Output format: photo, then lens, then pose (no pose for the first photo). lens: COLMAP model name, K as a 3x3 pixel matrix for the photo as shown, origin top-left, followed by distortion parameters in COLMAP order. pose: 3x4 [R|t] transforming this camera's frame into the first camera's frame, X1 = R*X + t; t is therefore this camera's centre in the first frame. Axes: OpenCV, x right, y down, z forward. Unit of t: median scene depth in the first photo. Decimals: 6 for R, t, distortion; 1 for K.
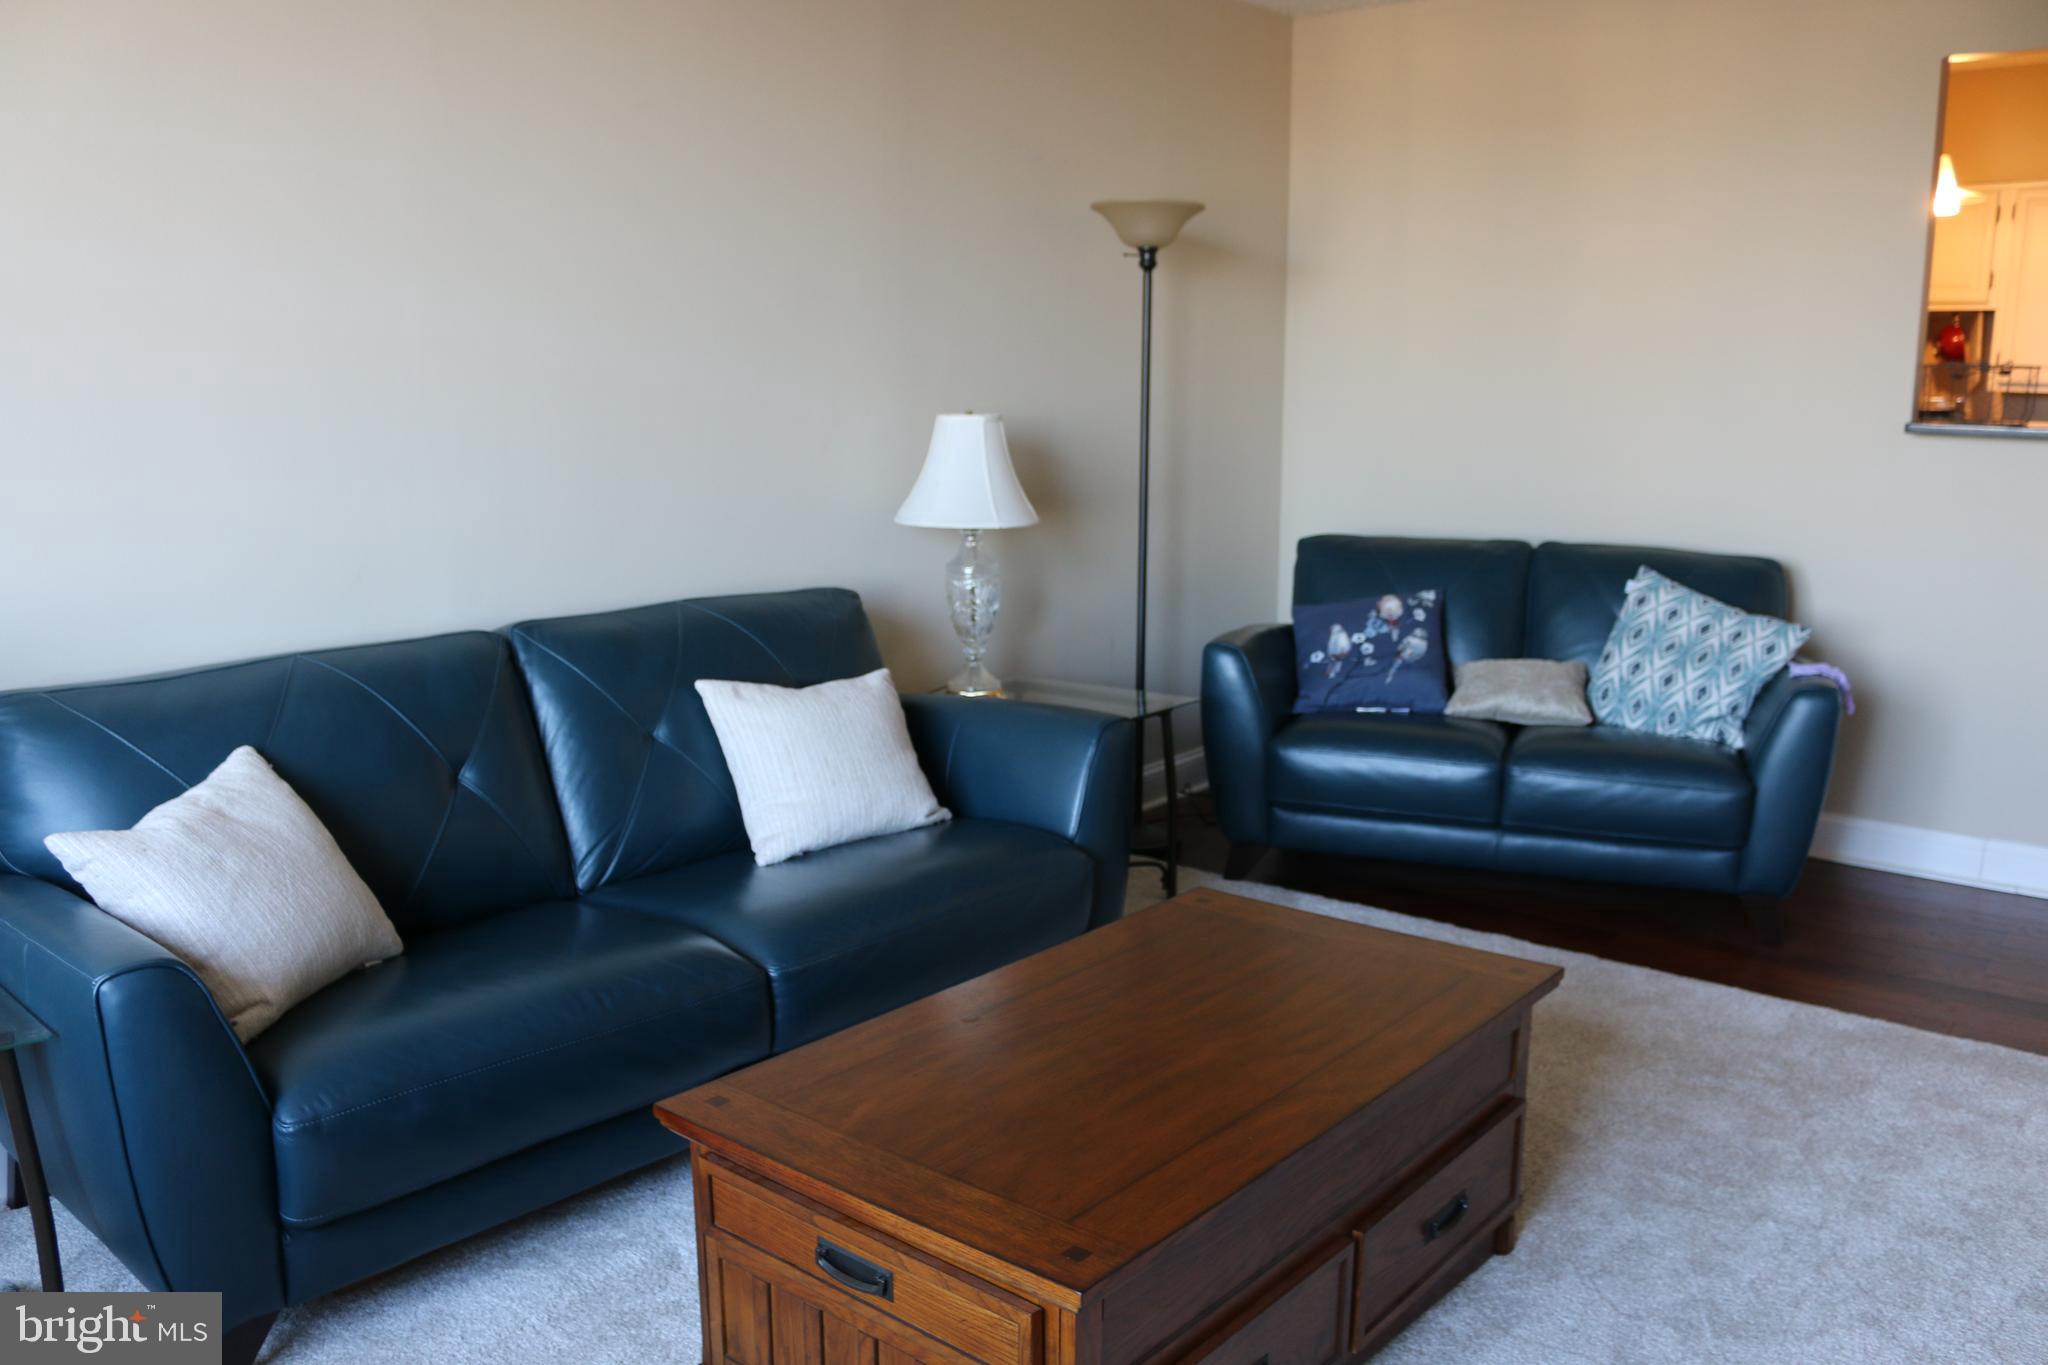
lens RADIAL K [[1692.5, 0, 1015.7], [0, 1692.5, 688.8], [0, 0, 1]] dist [-0.156716, 0.126281]
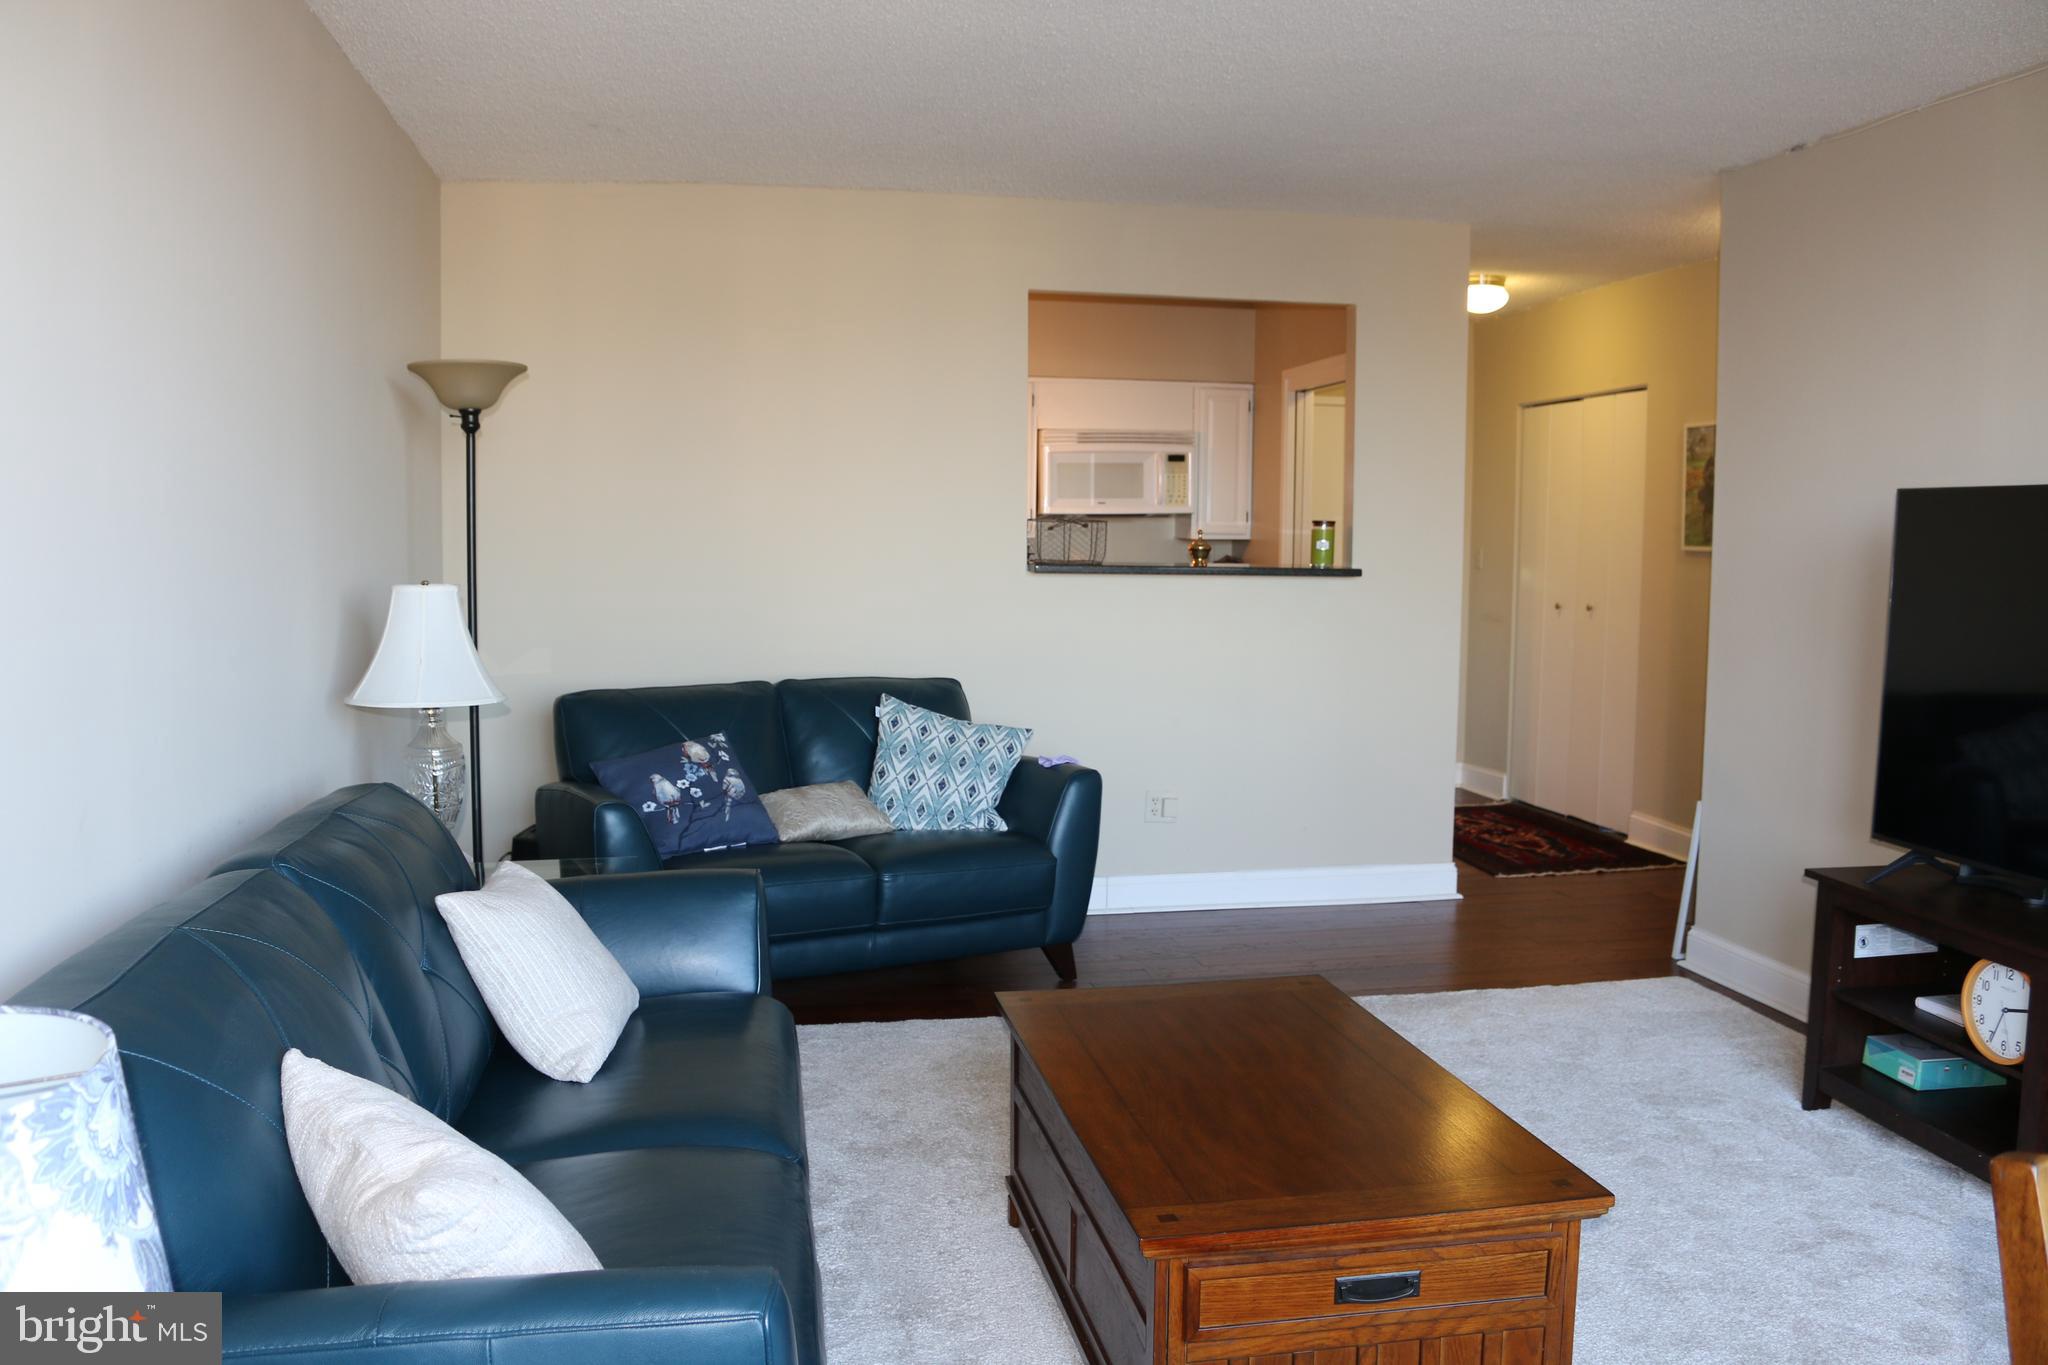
lens RADIAL K [[1692.5, 0, 1026.7], [0, 1692.5, 692.8], [0, 0, 1]] dist [-0.156716, 0.126281]
pose [[0.631513, -0.073049, 0.771917, -0.541873], [0.138992, 0.990091, -0.020016, -0.041038], [-0.762806, 0.119930, 0.635409, 0.181550]]
